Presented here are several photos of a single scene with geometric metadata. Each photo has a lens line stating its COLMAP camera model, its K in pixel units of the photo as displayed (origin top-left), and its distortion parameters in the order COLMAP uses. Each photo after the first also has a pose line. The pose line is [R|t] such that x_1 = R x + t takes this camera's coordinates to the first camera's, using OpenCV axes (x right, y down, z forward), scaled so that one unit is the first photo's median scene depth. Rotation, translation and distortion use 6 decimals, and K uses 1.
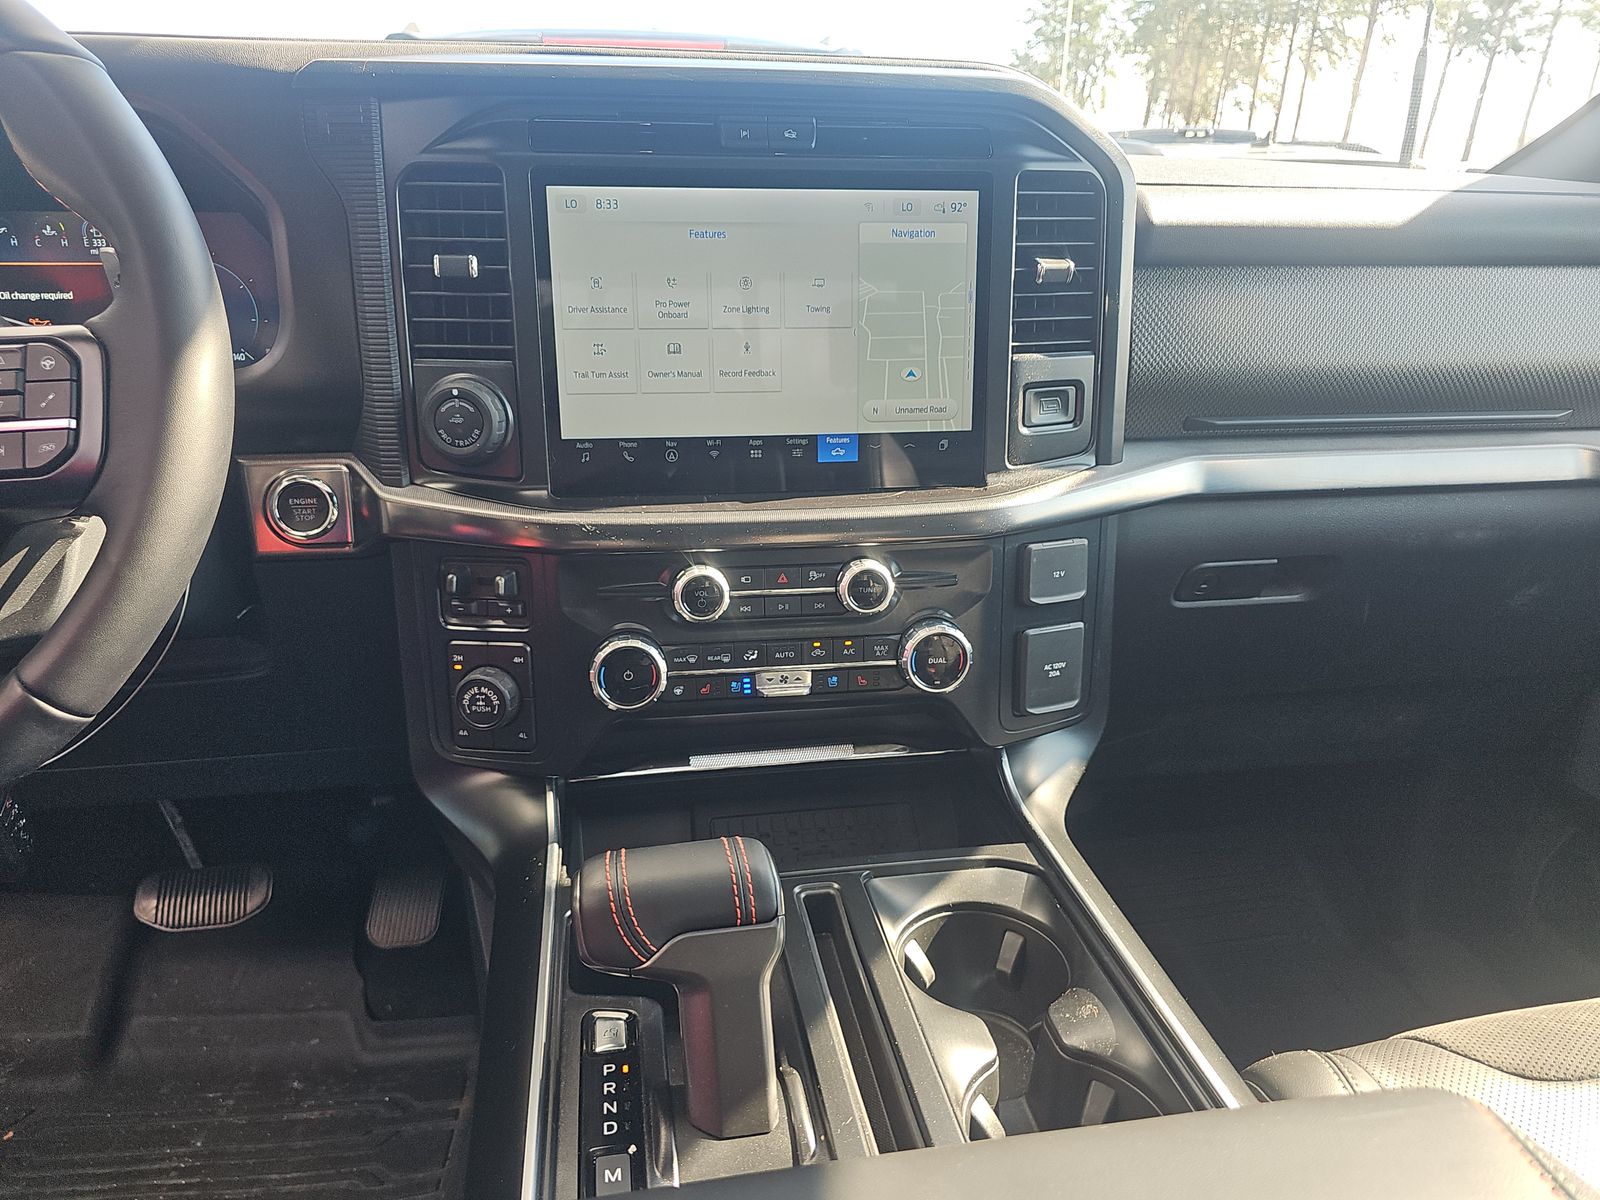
lens RADIAL K [[1060.3, 0, 754.7], [0, 1060.3, 565.6], [0, 0, 1]] dist [0.036418, -0.030929]
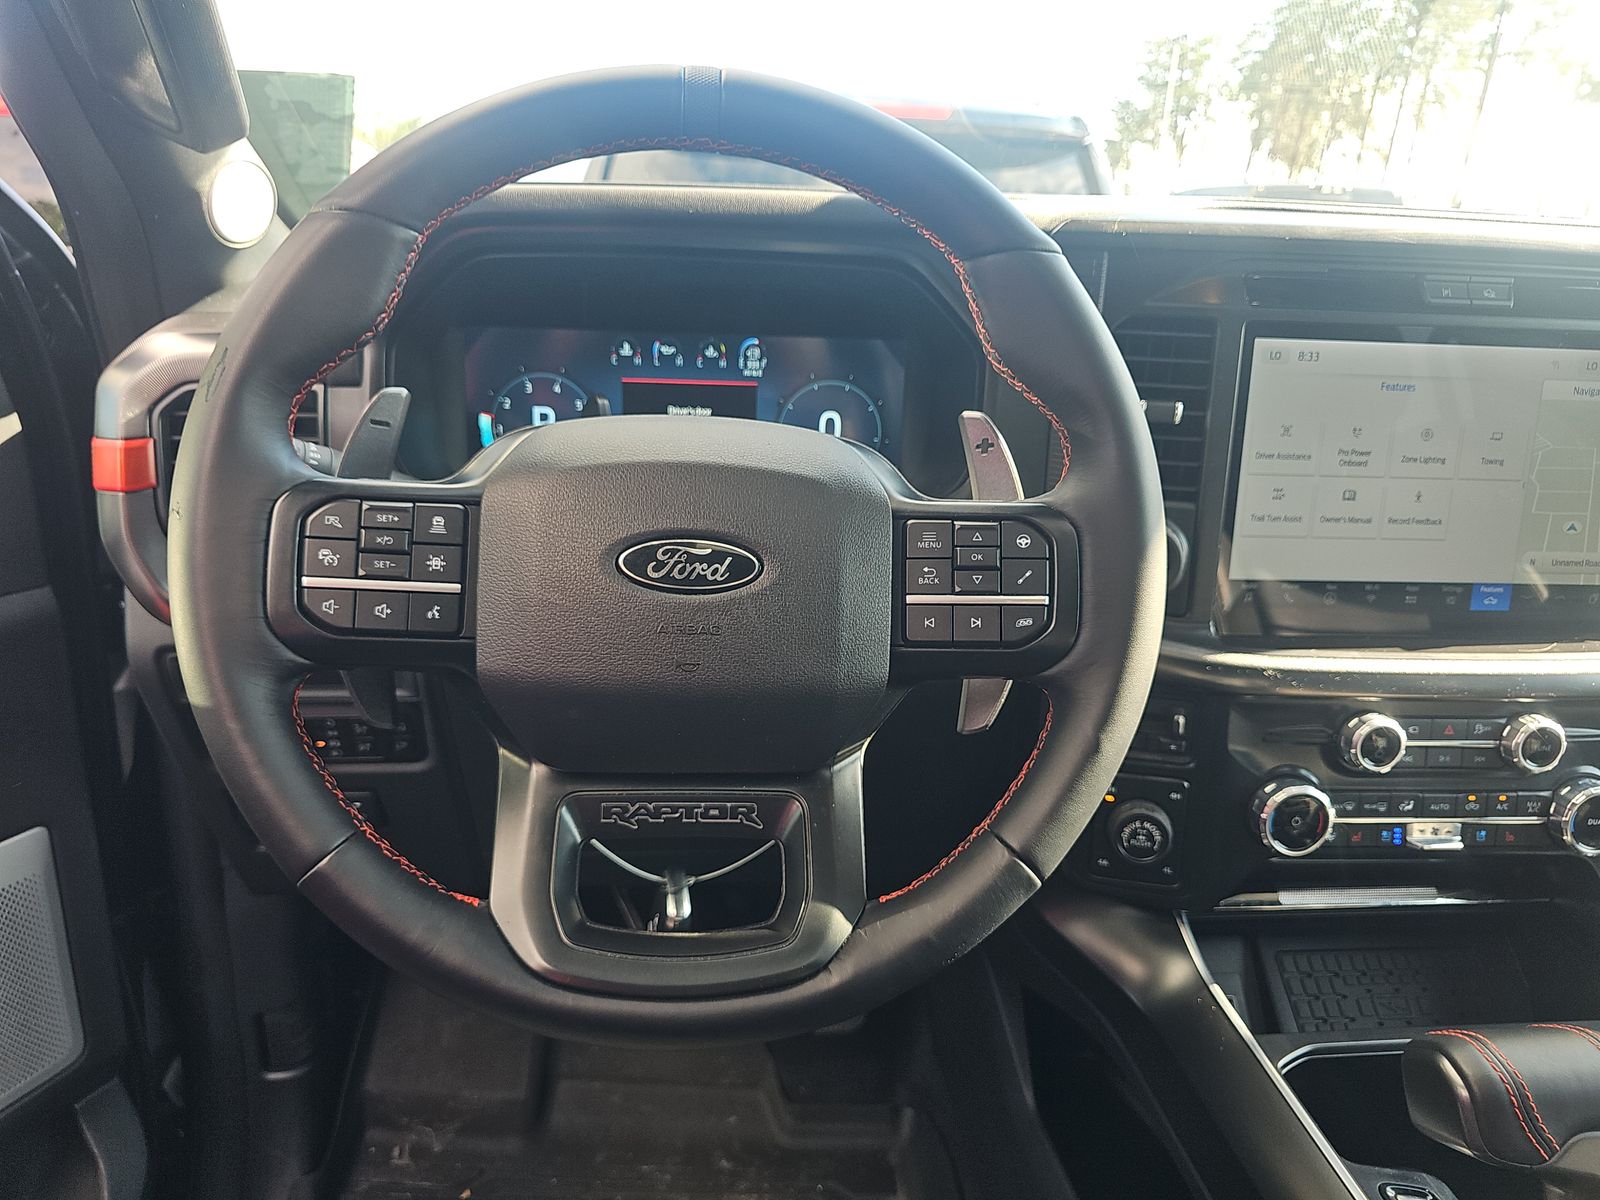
lens RADIAL K [[1060.3, 0, 760.2], [0, 1060.3, 542.0], [0, 0, 1]] dist [0.036418, -0.030929]
pose [[0.996861, 0.051722, -0.059936, -0.551214], [-0.054412, 0.997541, -0.044165, -0.082421], [0.057504, 0.047288, 0.997225, -0.038771]]
